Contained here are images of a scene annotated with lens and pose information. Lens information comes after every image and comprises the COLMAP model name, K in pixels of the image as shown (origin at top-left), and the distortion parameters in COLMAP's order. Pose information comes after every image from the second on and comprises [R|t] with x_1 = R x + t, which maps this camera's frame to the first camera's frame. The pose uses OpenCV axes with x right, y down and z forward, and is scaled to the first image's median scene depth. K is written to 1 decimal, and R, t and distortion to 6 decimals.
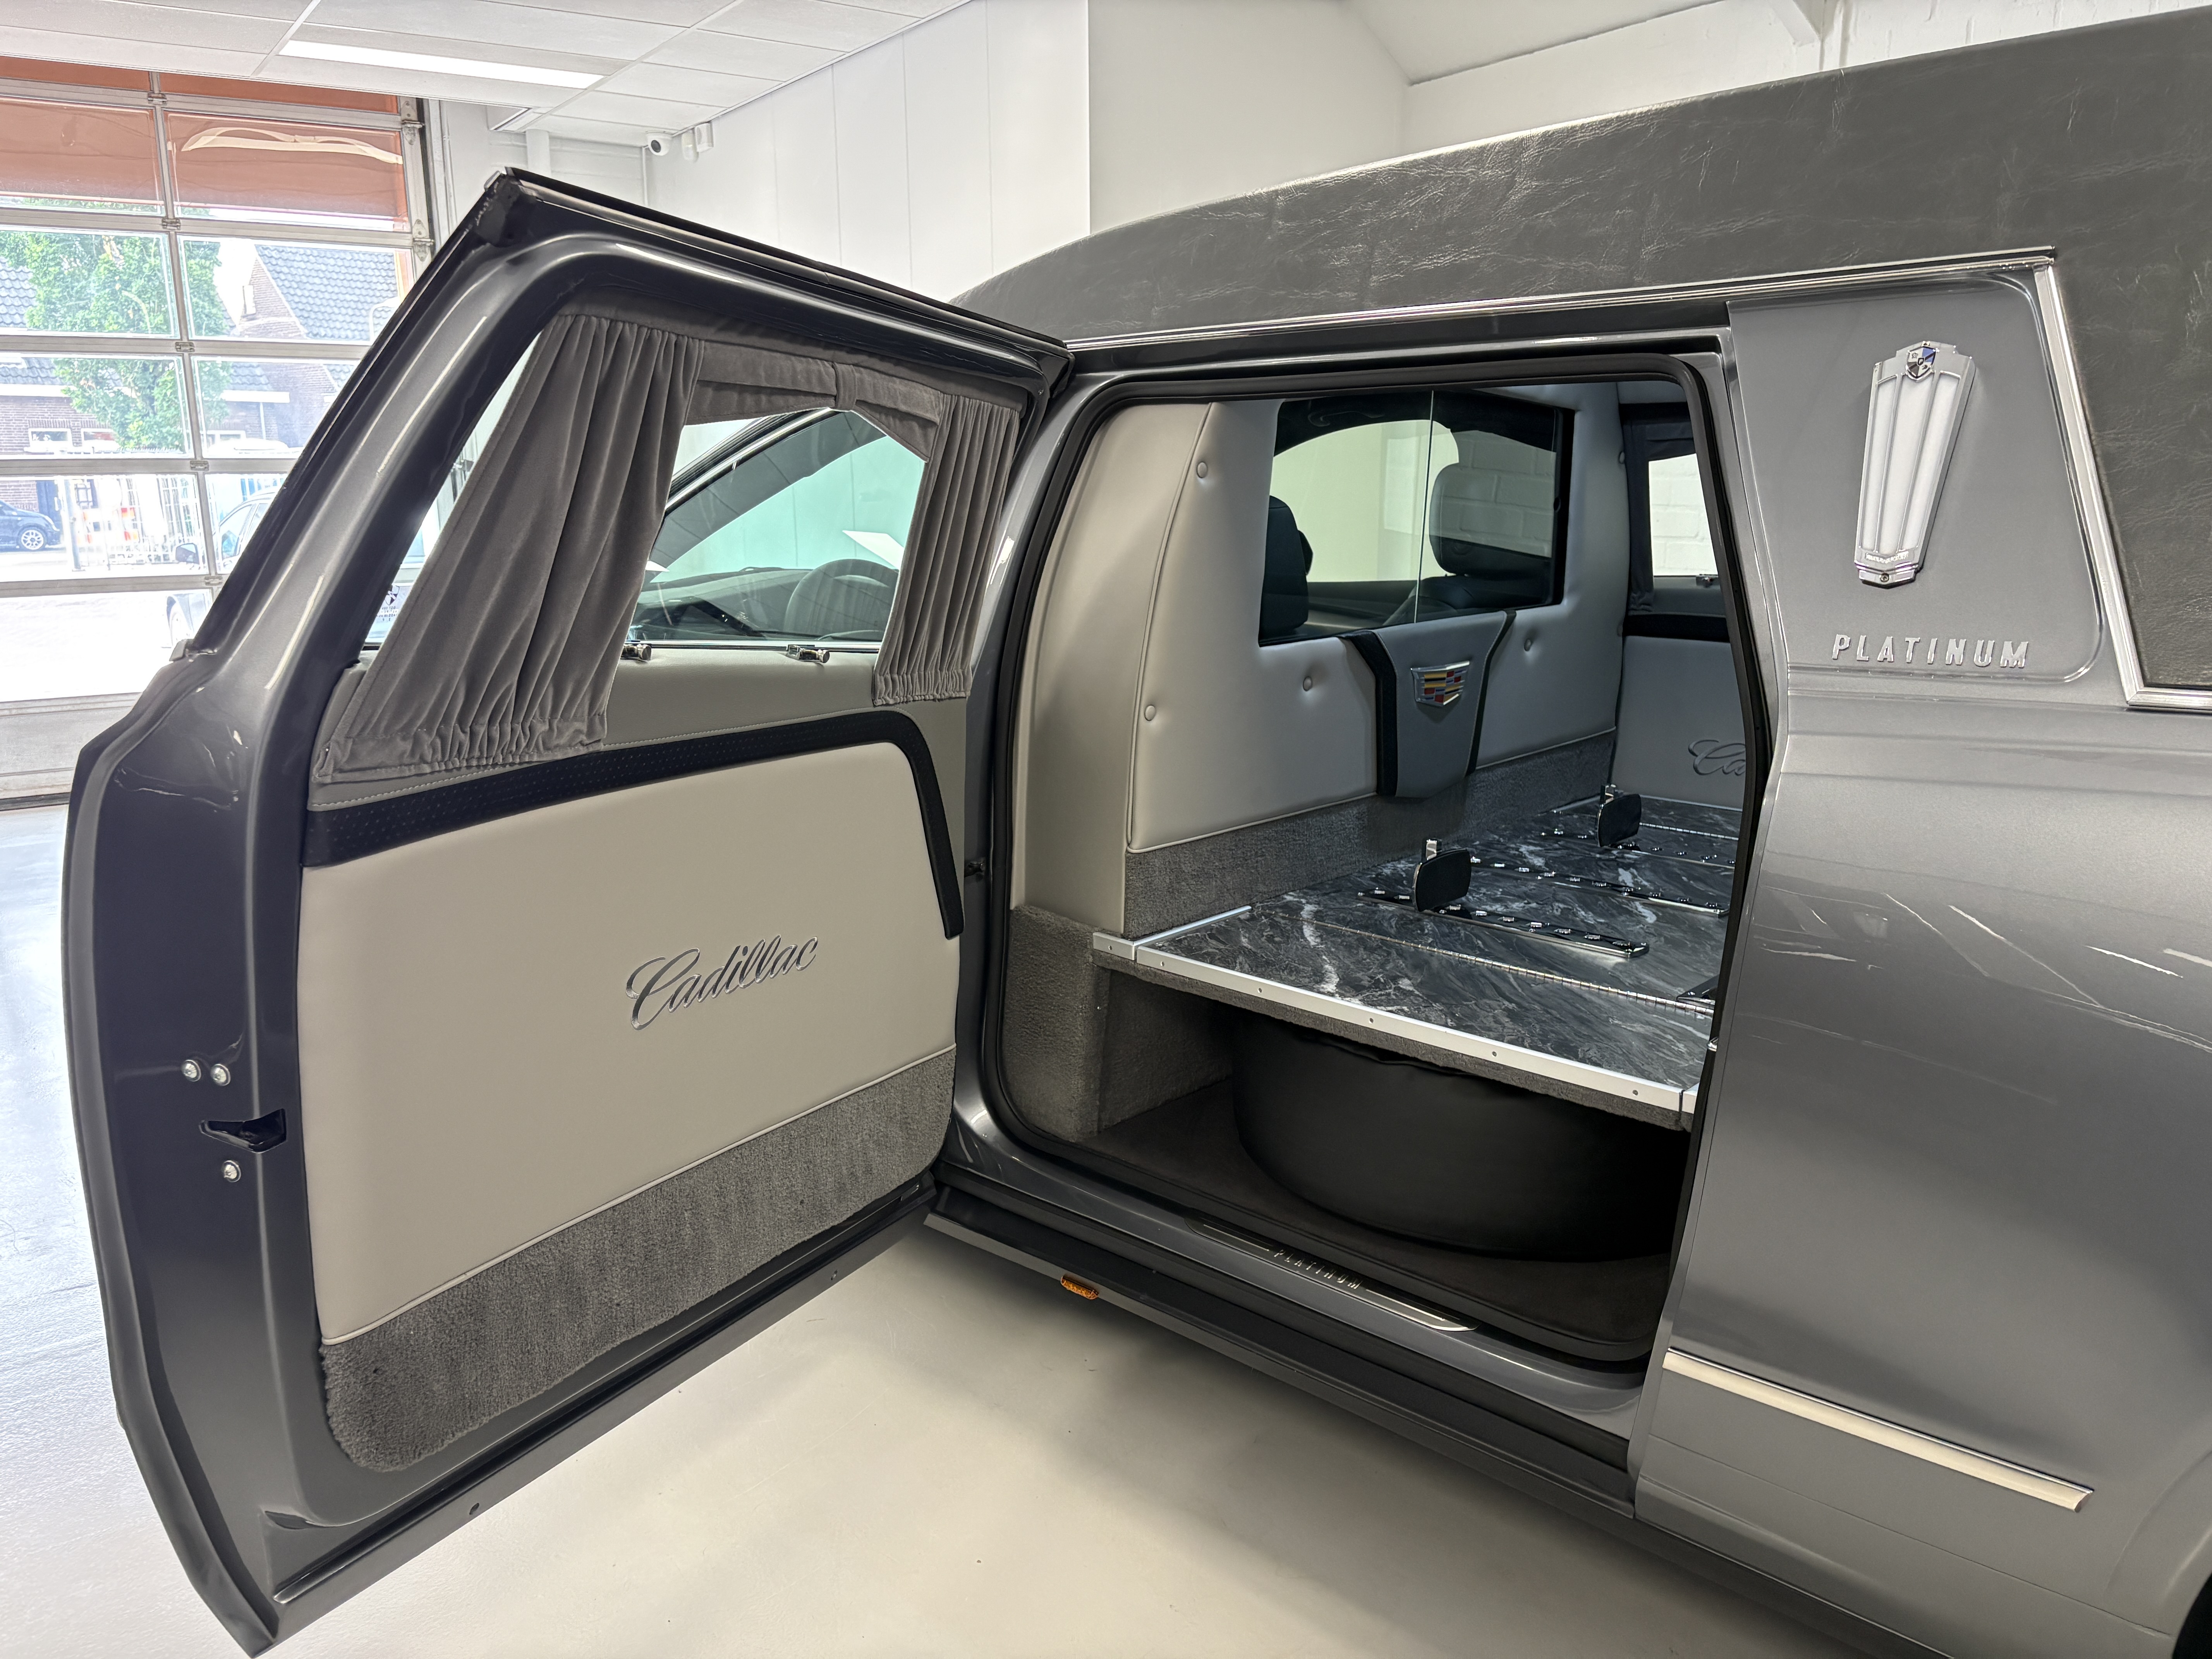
lens RADIAL K [[1670.6, 0, 1111.2], [0, 1670.6, 822.3], [0, 0, 1]] dist [0.064023, -0.043684]
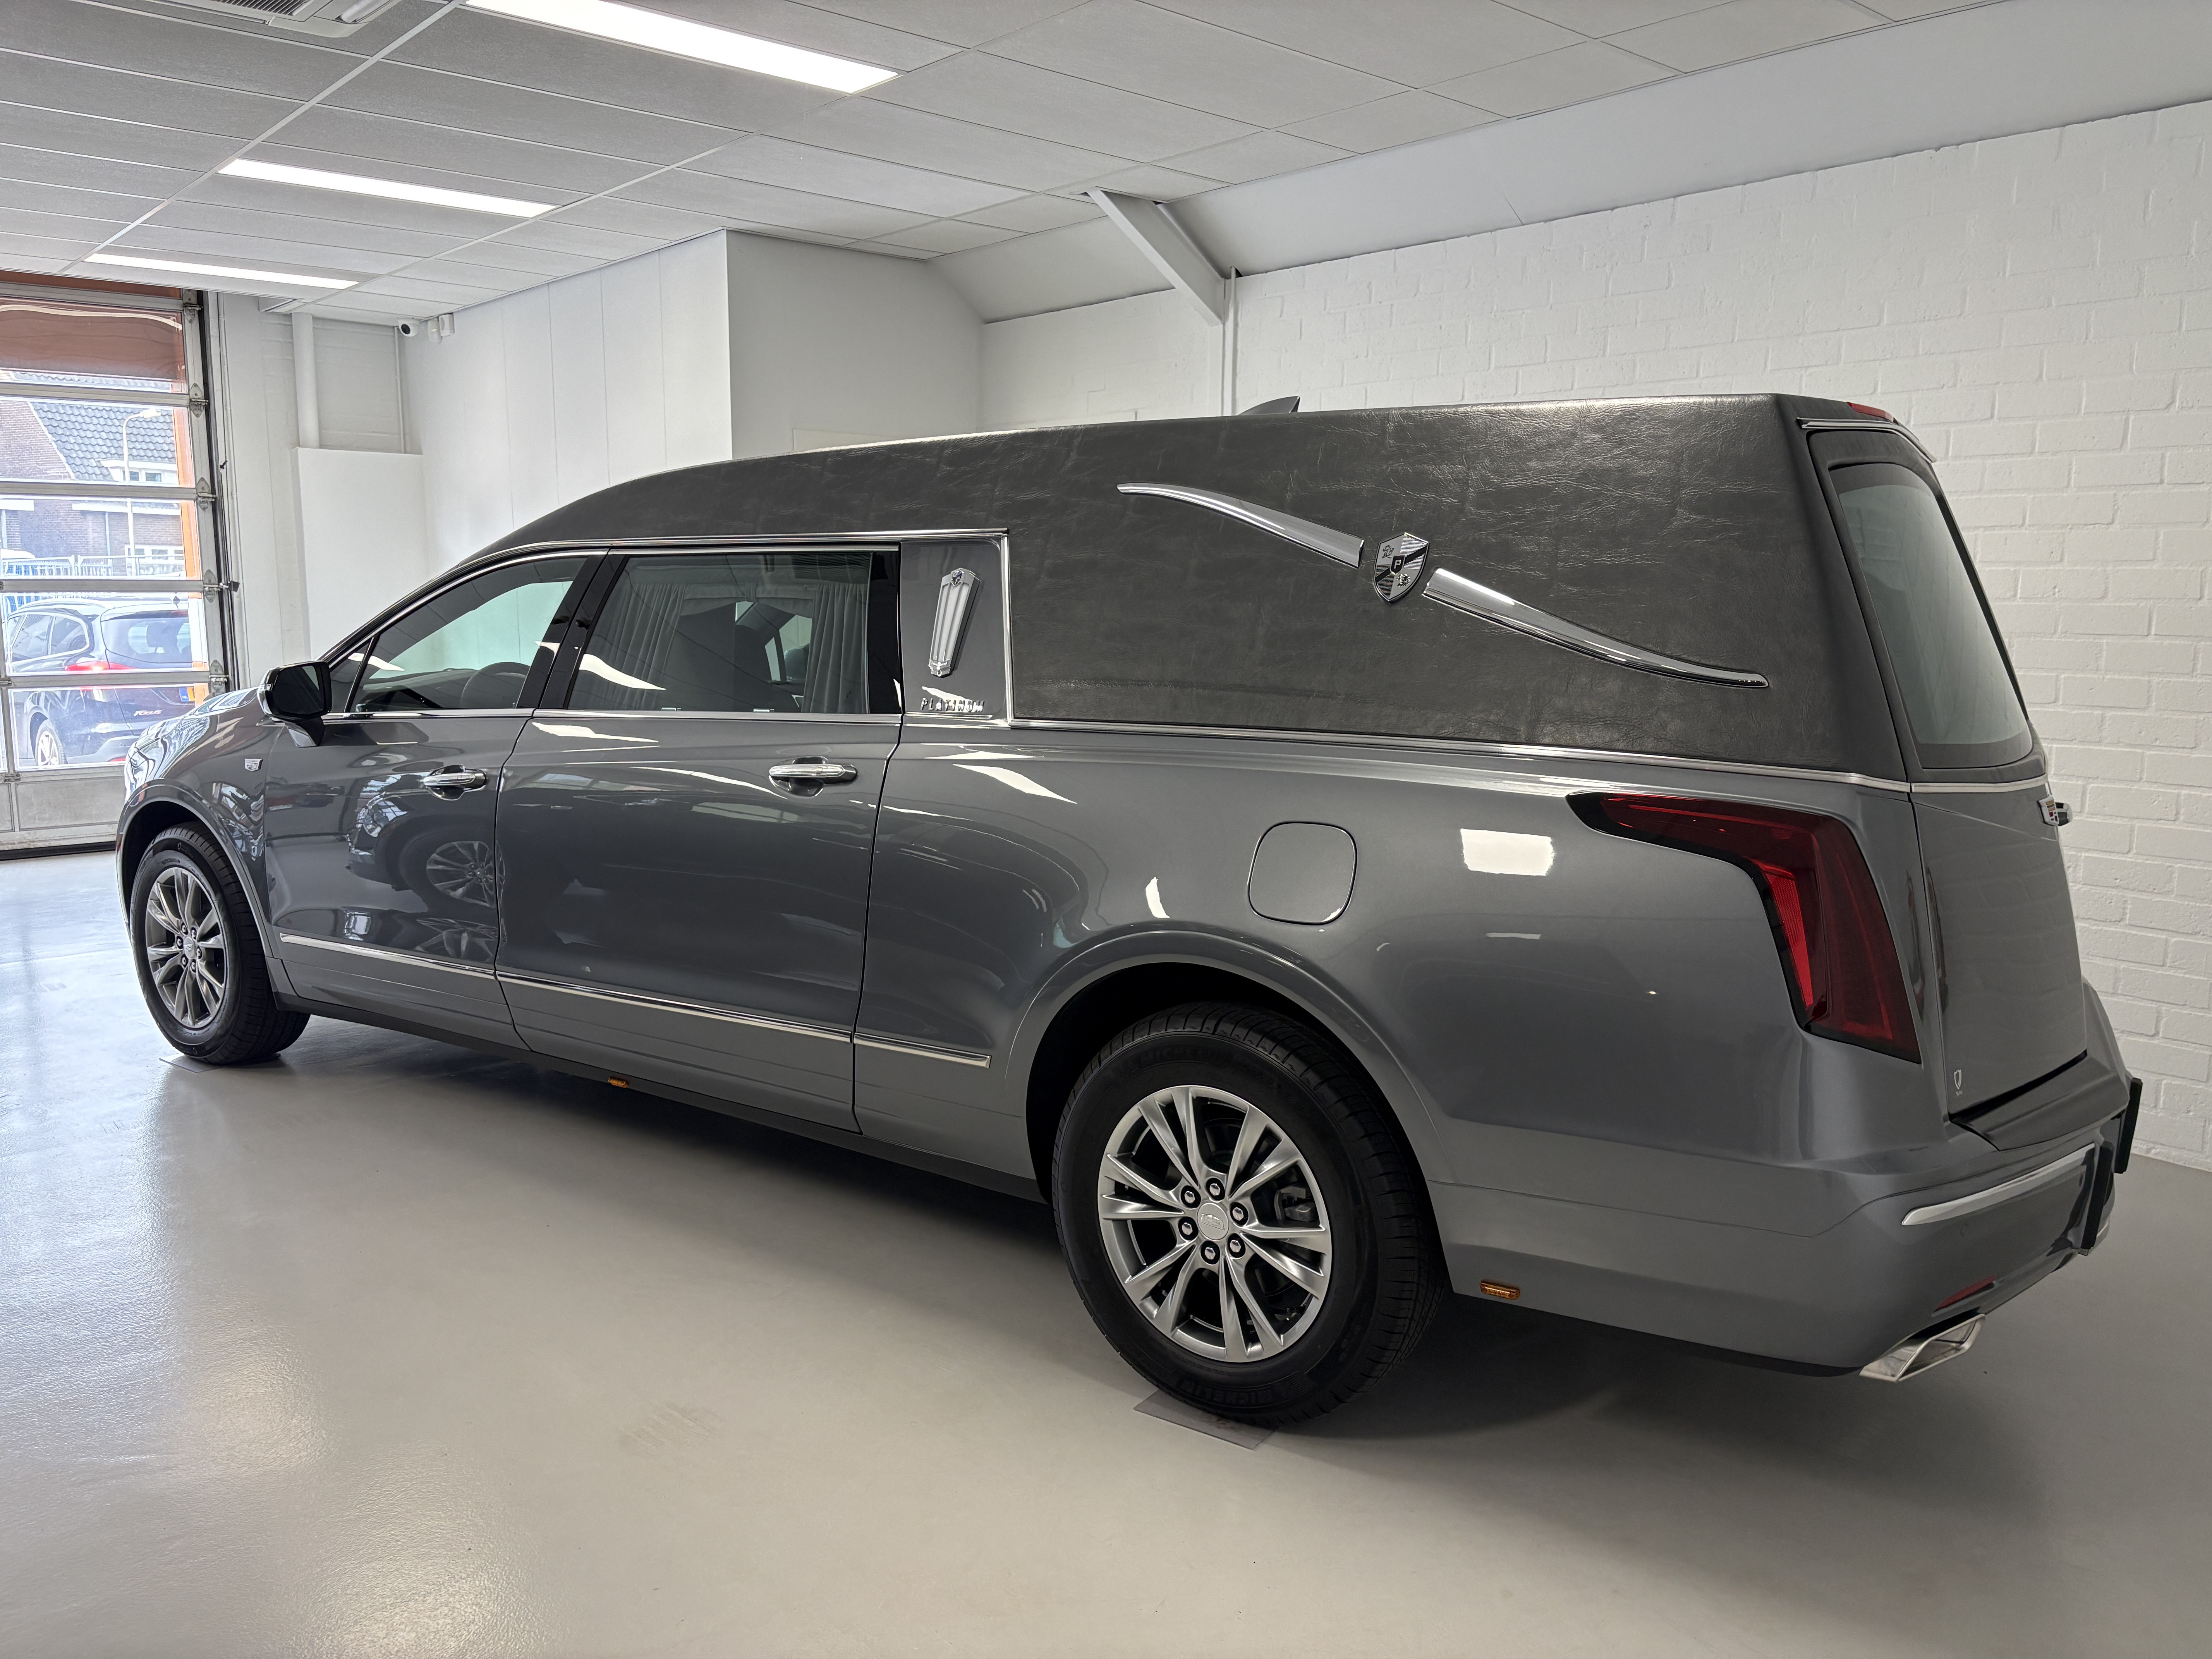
lens RADIAL K [[1670.6, 0, 1095.8], [0, 1670.6, 814.5], [0, 0, 1]] dist [0.064023, -0.043684]
pose [[0.993304, -0.002480, 0.115500, 0.092537], [0.010851, 0.997353, -0.071902, 0.045118], [-0.115016, 0.072674, 0.990702, -0.265621]]
